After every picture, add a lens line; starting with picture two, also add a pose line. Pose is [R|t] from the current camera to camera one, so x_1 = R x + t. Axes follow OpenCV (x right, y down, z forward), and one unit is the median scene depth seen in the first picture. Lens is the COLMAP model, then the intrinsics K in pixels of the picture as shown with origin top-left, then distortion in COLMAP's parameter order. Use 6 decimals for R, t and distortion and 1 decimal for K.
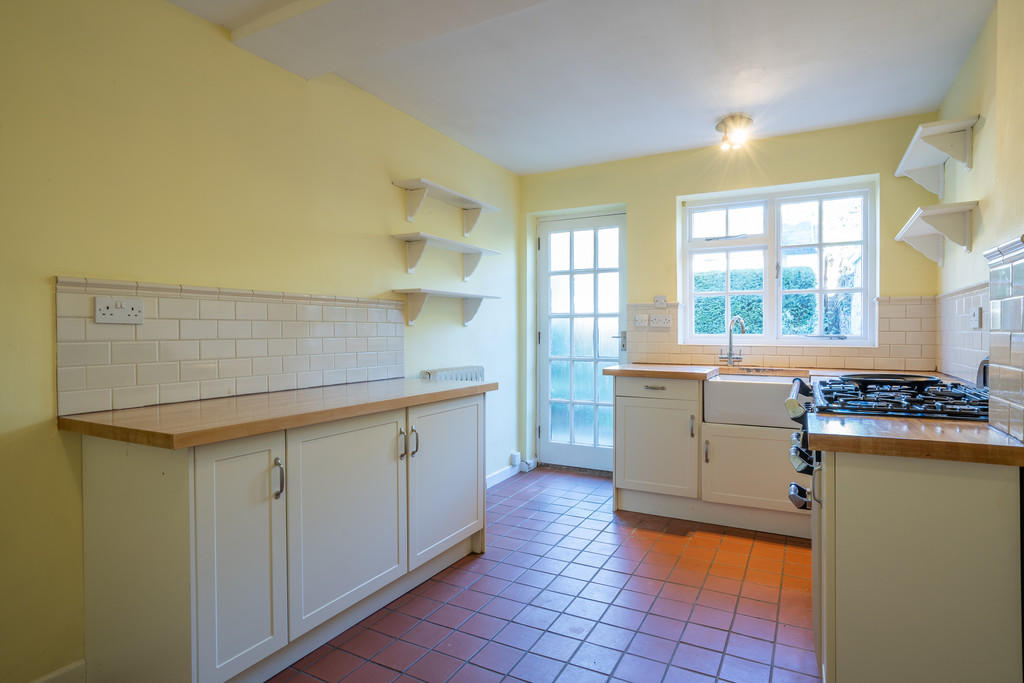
lens RADIAL K [[558.1, 0, 512.0], [0, 558.1, 341.5], [0, 0, 1]] dist [-0.041280, 0.023864]
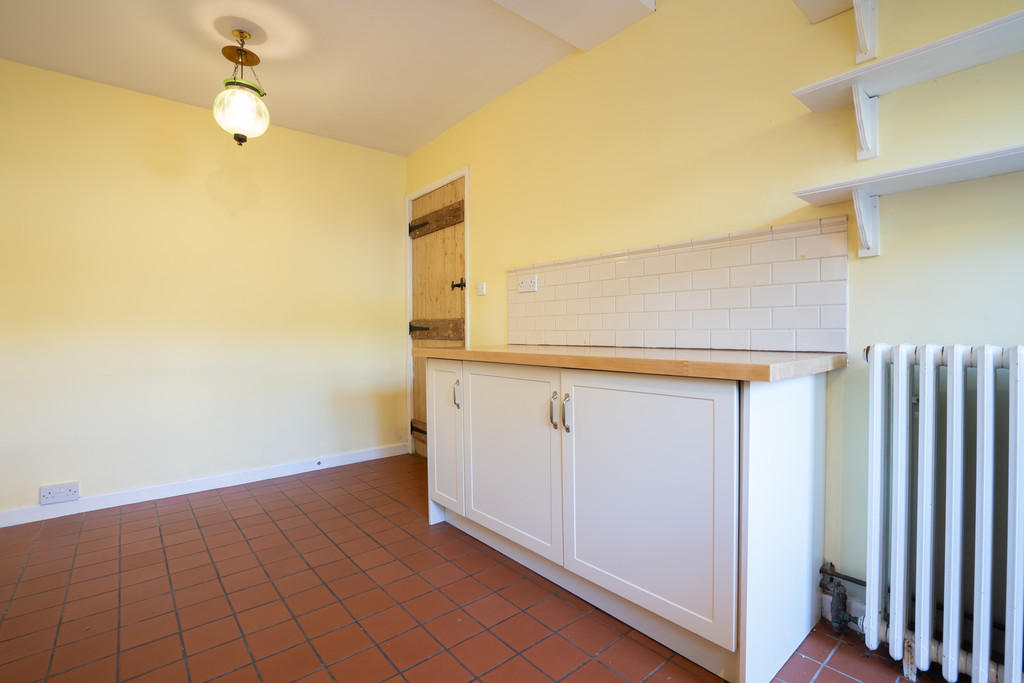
lens RADIAL K [[477.6, 0, 515.8], [0, 477.6, 330.5], [0, 0, 1]] dist [-0.036281, 0.000164]
pose [[-0.369128, 0.010846, -0.929315, 0.343670], [-0.002164, 0.999919, 0.012530, 0.035794], [0.929376, 0.006636, -0.369075, 0.824749]]
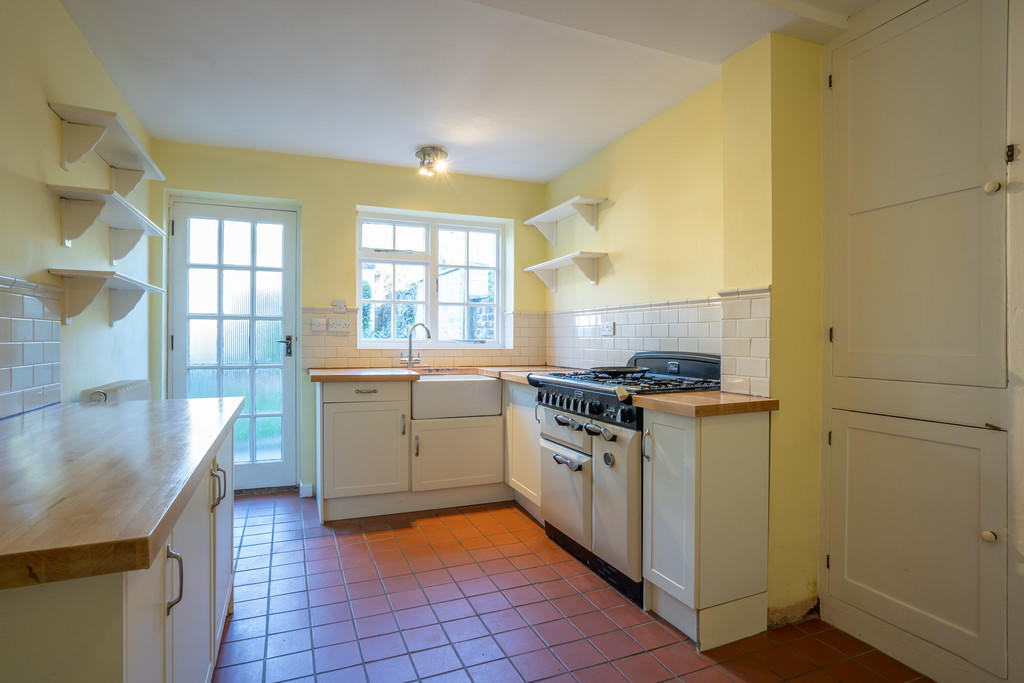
lens RADIAL K [[530.2, 0, 512.0], [0, 530.2, 341.5], [0, 0, 1]] dist [-0.053712, 0.031076]
pose [[0.628202, -0.000542, 0.778050, -0.320177], [0.006882, 0.999965, -0.004859, -0.001445], [-0.778020, 0.008407, 0.628184, 0.184552]]
